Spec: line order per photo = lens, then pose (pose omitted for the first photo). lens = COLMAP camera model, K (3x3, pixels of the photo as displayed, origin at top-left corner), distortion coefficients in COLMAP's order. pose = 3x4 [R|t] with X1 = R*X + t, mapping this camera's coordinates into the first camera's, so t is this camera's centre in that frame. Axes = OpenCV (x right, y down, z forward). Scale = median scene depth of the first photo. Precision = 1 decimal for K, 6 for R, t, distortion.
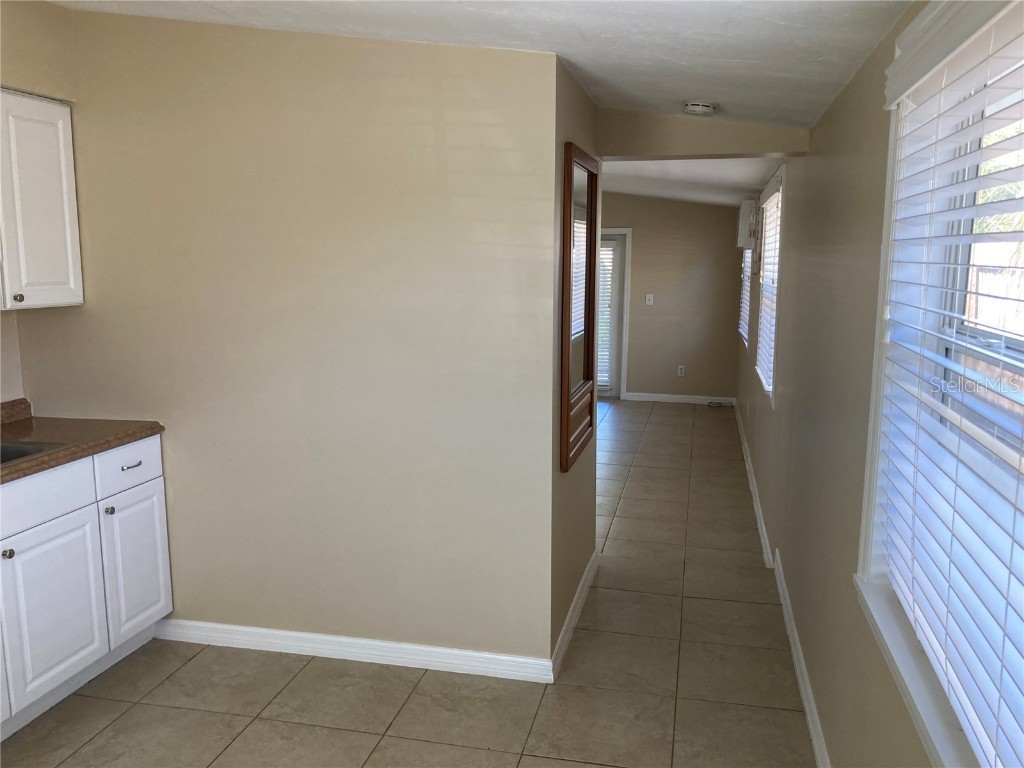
lens RADIAL K [[847.7, 0, 512.0], [0, 847.7, 384.0], [0, 0, 1]] dist [0.010467, 0.005901]
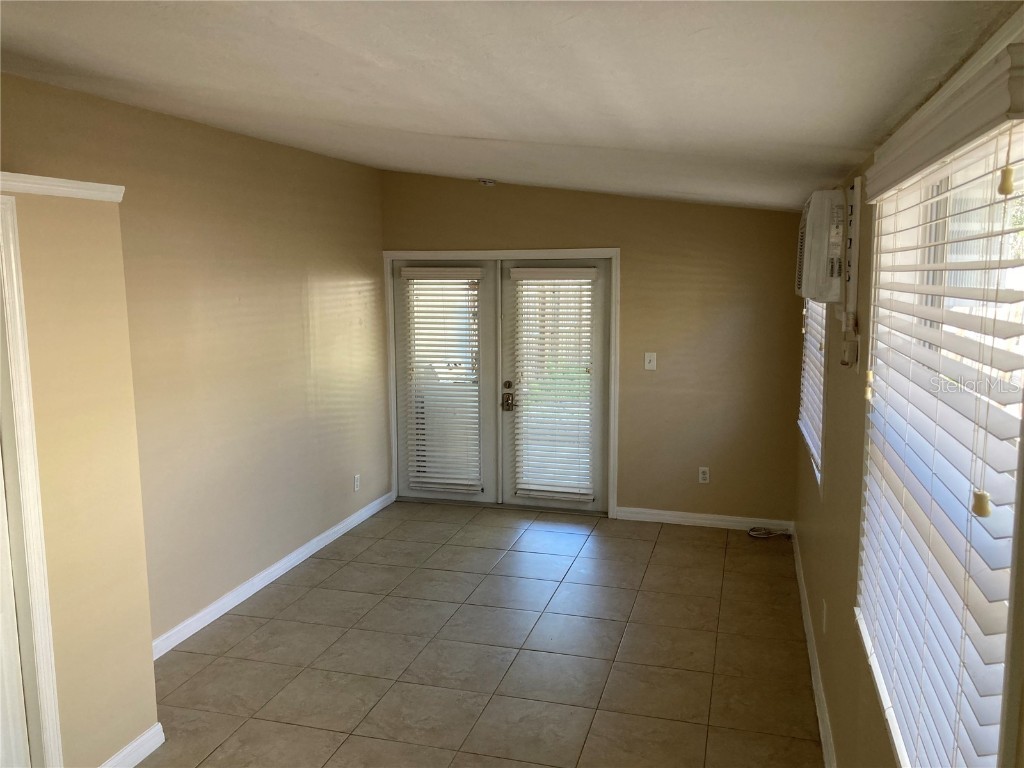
lens RADIAL K [[847.7, 0, 512.0], [0, 847.7, 384.0], [0, 0, 1]] dist [0.010467, 0.005901]
pose [[0.998507, -0.012639, -0.053138, 0.093512], [0.011999, 0.999852, -0.012347, -0.076619], [0.053286, 0.011691, 0.998511, 0.373193]]
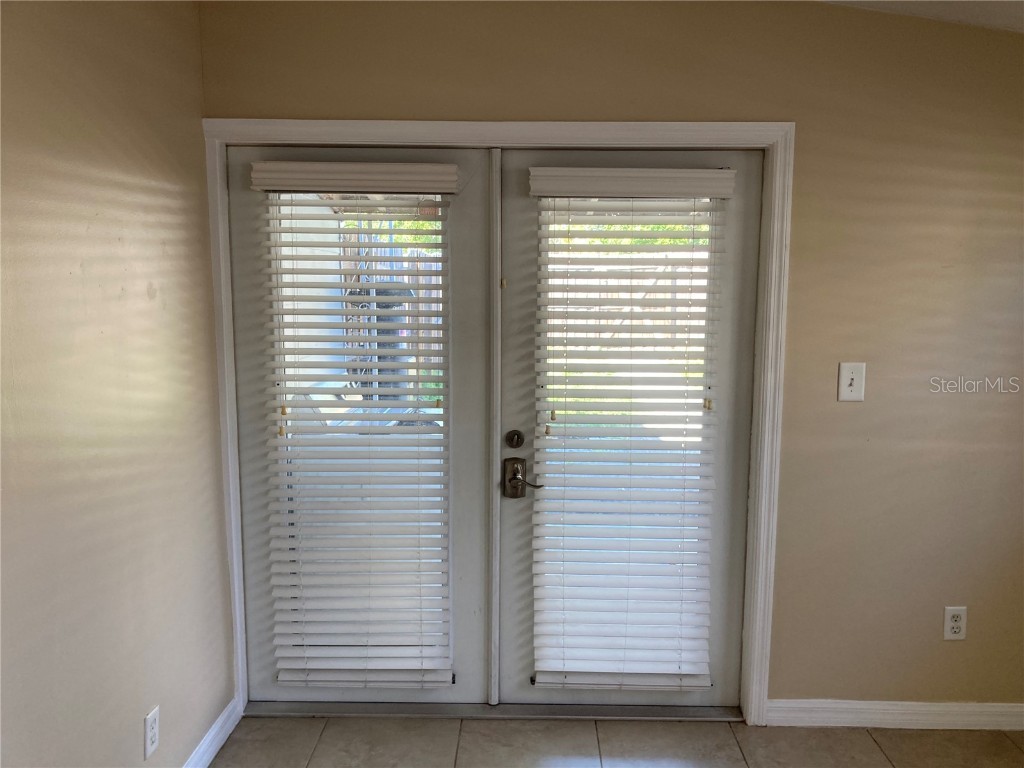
lens RADIAL K [[819.3, 0, 512.0], [0, 819.3, 384.0], [0, 0, 1]] dist [0.004326, -0.005523]
pose [[0.975064, -0.035781, 0.219020, -0.006910], [0.037356, 0.999297, -0.003052, -0.102386], [-0.218757, 0.011158, 0.975716, 0.761169]]
